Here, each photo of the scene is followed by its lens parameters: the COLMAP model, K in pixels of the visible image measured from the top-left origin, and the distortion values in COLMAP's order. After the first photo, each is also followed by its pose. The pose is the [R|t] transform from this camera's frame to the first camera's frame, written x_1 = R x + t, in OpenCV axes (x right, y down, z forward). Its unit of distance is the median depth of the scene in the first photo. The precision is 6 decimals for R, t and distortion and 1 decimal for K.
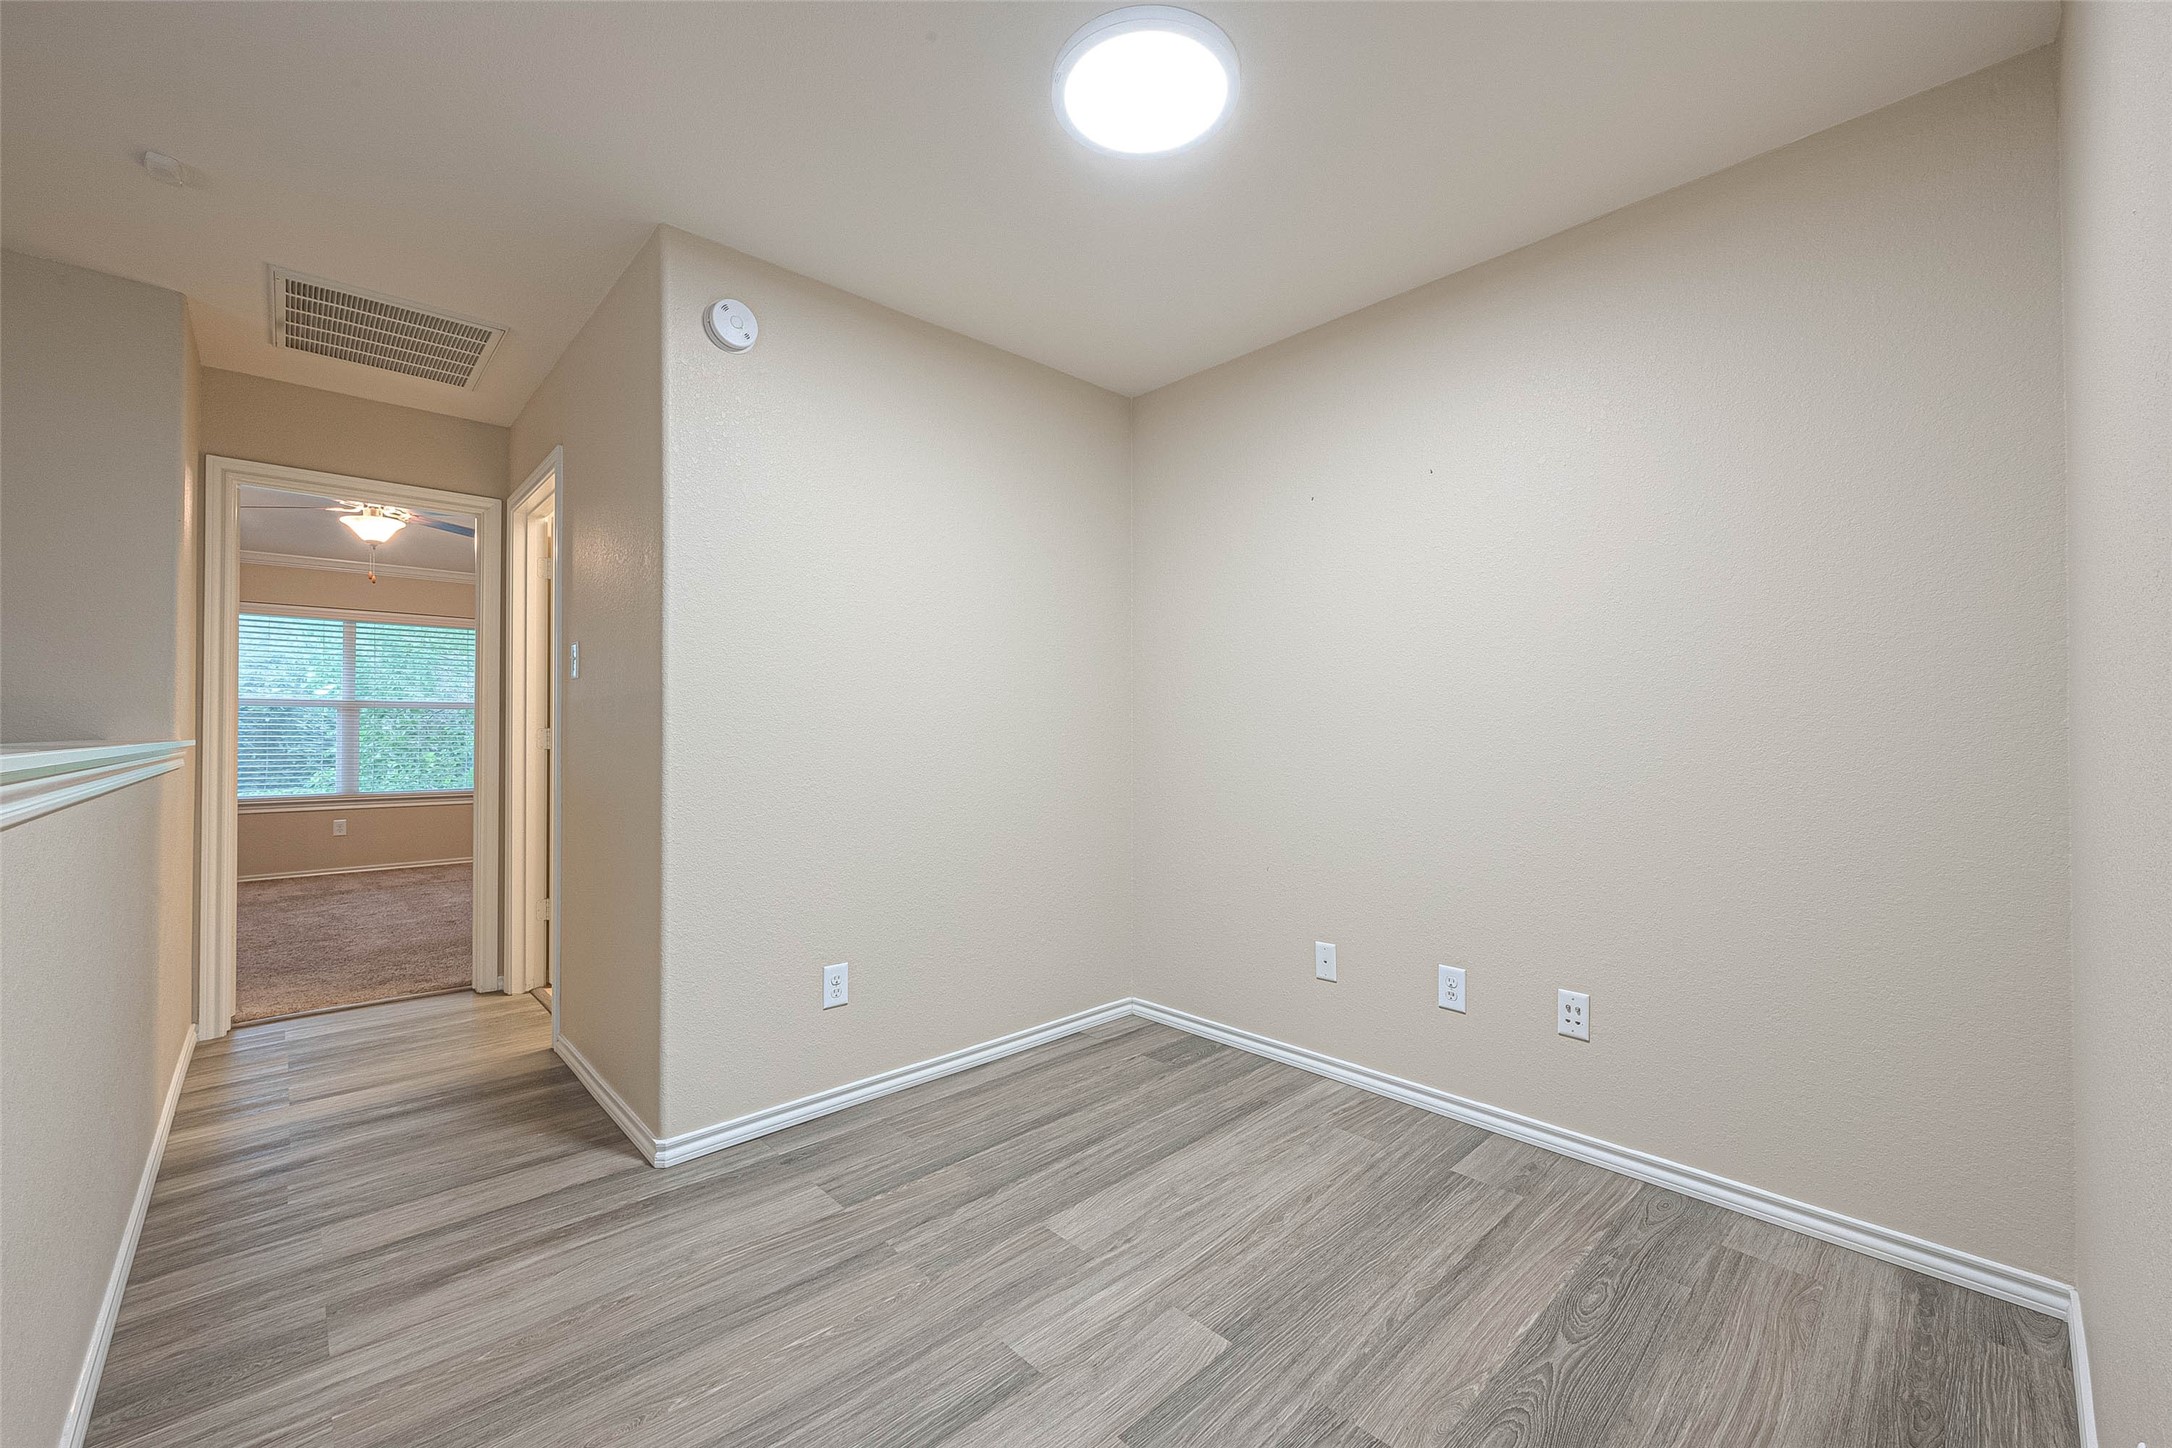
lens RADIAL K [[870.2, 0, 1090.0], [0, 870.2, 724.4], [0, 0, 1]] dist [0.002038, 0.000113]
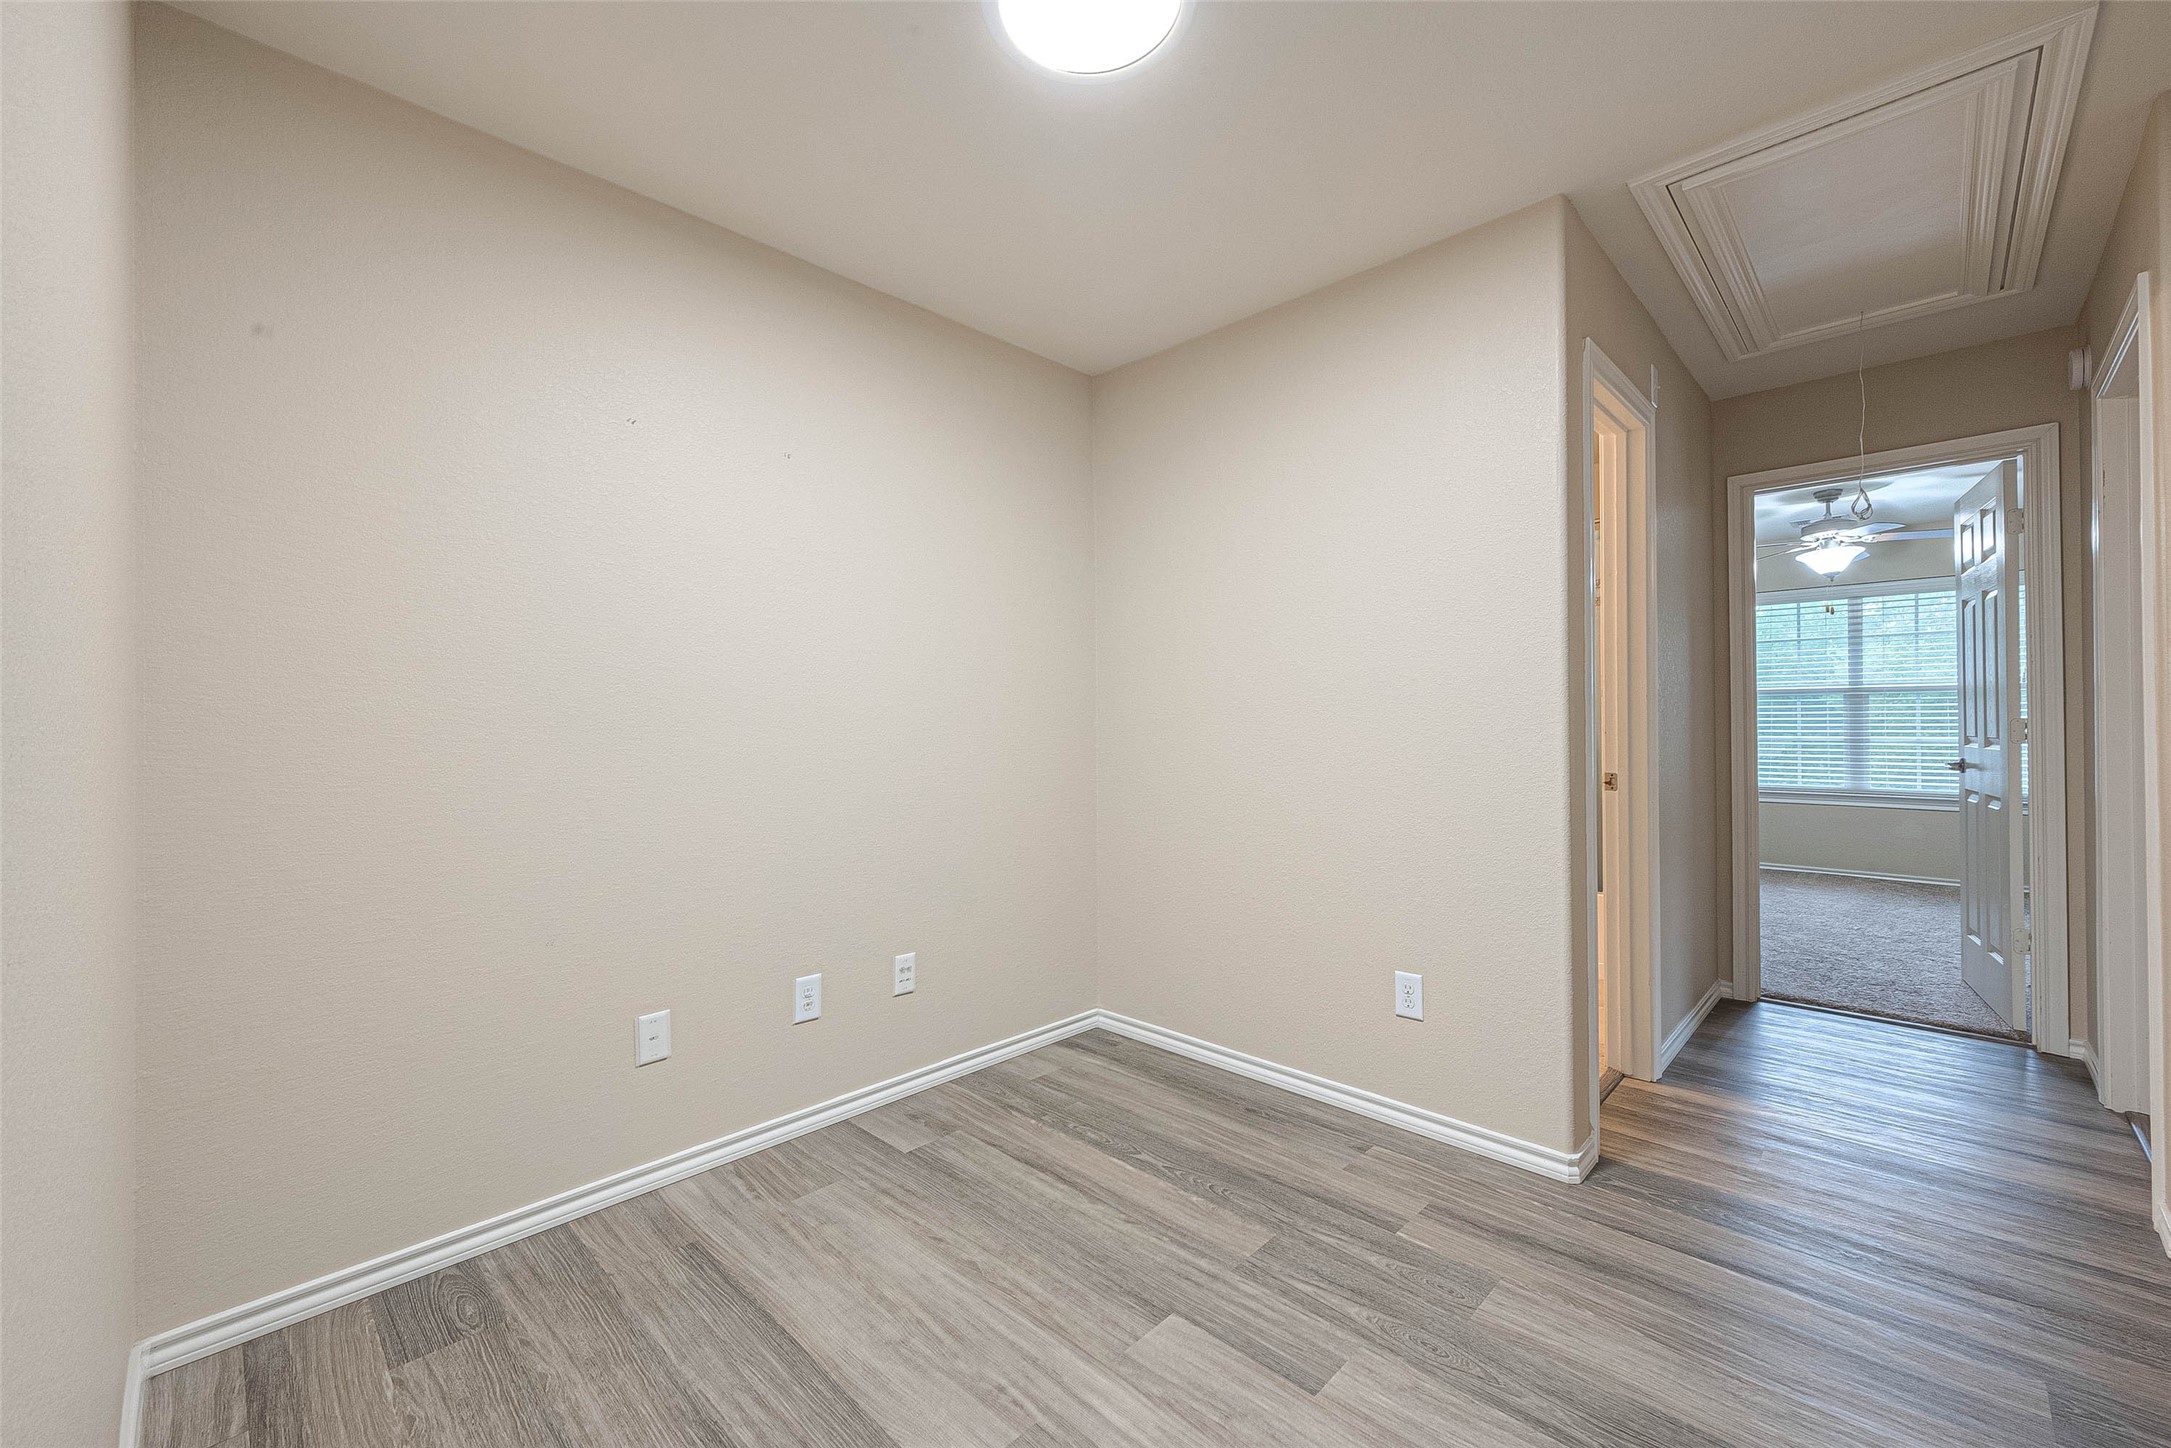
lens RADIAL K [[869.8, 0, 1089.4], [0, 869.8, 720.3], [0, 0, 1]] dist [0.002038, 0.000113]
pose [[-0.042385, 0.006295, 0.999082, -0.738139], [0.000745, 0.999980, -0.006269, 0.001236], [-0.999101, 0.000478, -0.042389, 0.952740]]
